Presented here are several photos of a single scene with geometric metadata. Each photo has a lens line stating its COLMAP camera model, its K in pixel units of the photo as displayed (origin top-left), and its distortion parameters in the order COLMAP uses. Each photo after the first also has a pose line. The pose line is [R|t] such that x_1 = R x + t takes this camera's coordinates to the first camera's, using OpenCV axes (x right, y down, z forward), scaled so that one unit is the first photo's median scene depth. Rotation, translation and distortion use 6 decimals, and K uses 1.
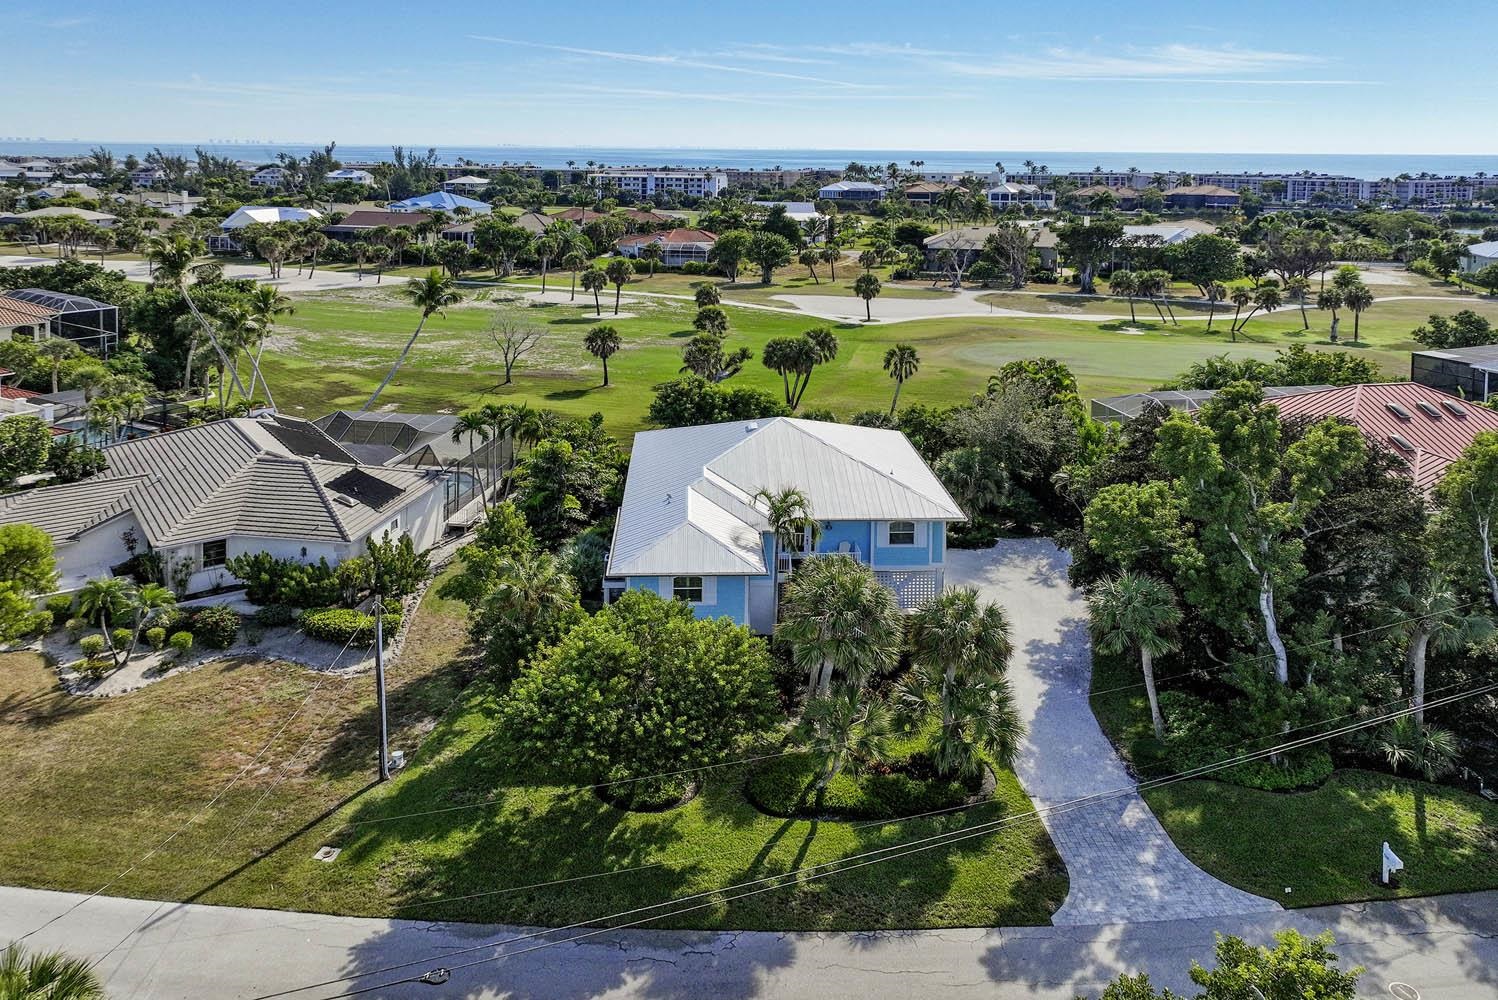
lens RADIAL K [[1074.9, 0, 755.4], [0, 1074.9, 457.5], [0, 0, 1]] dist [0.004979, -0.001080]
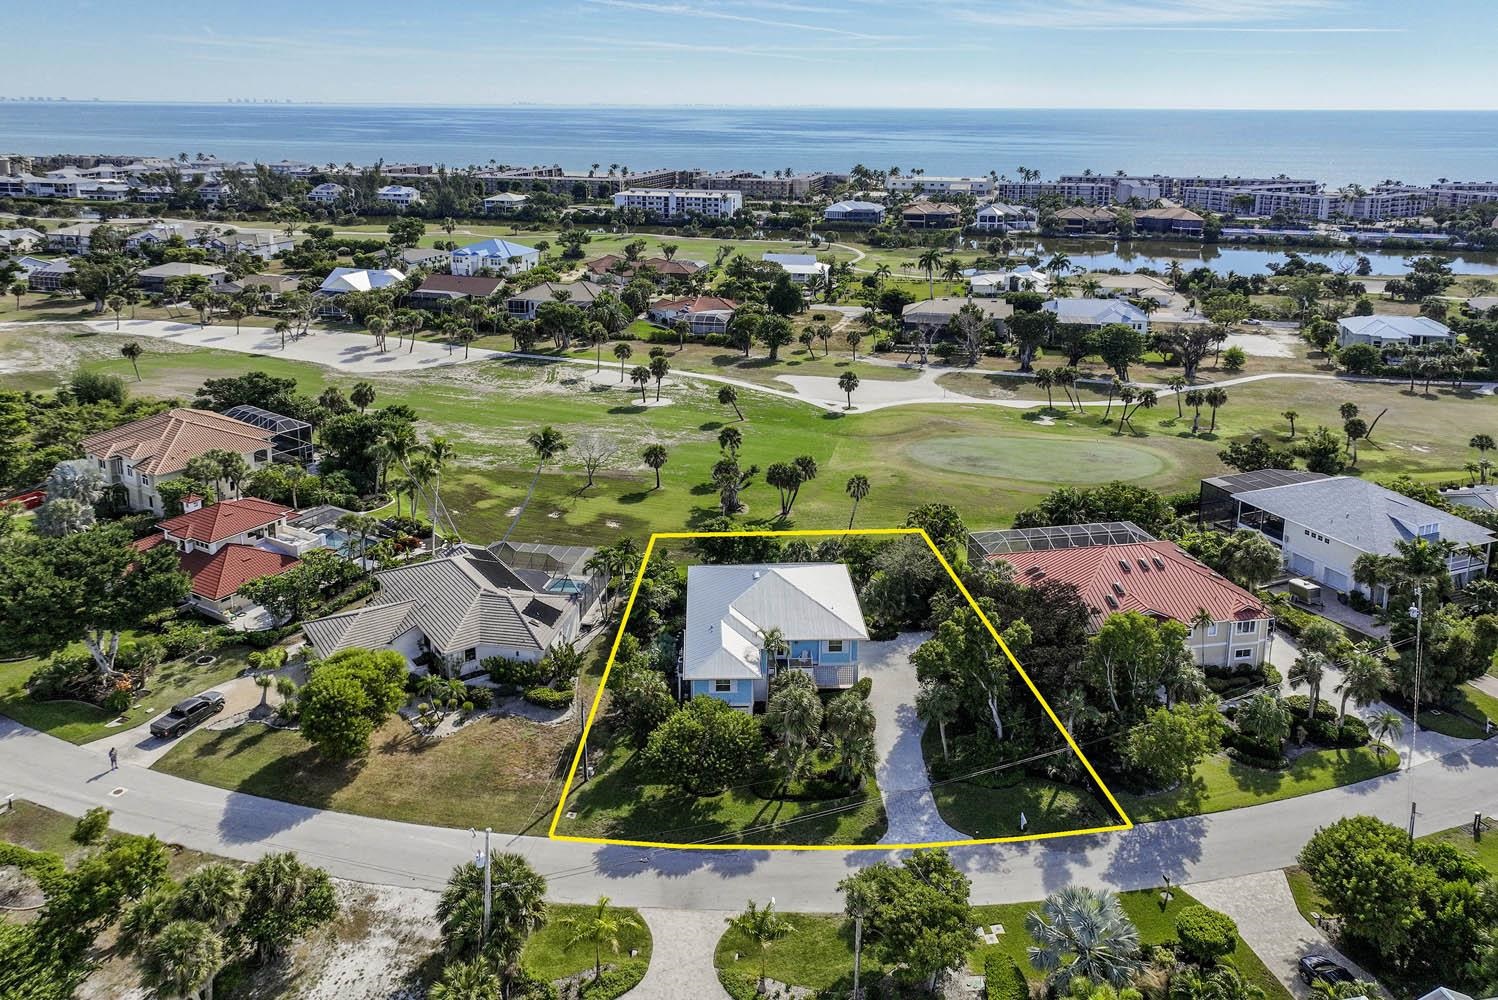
lens RADIAL K [[1033.6, 0, 749.0], [0, 1033.6, 500.0], [0, 0, 1]] dist [0.004252, 0.003928]
pose [[0.999797, -0.001542, -0.020084, 0.022112], [0.003103, 0.996955, 0.077923, -0.329519], [0.019902, -0.077970, 0.996757, -0.795953]]
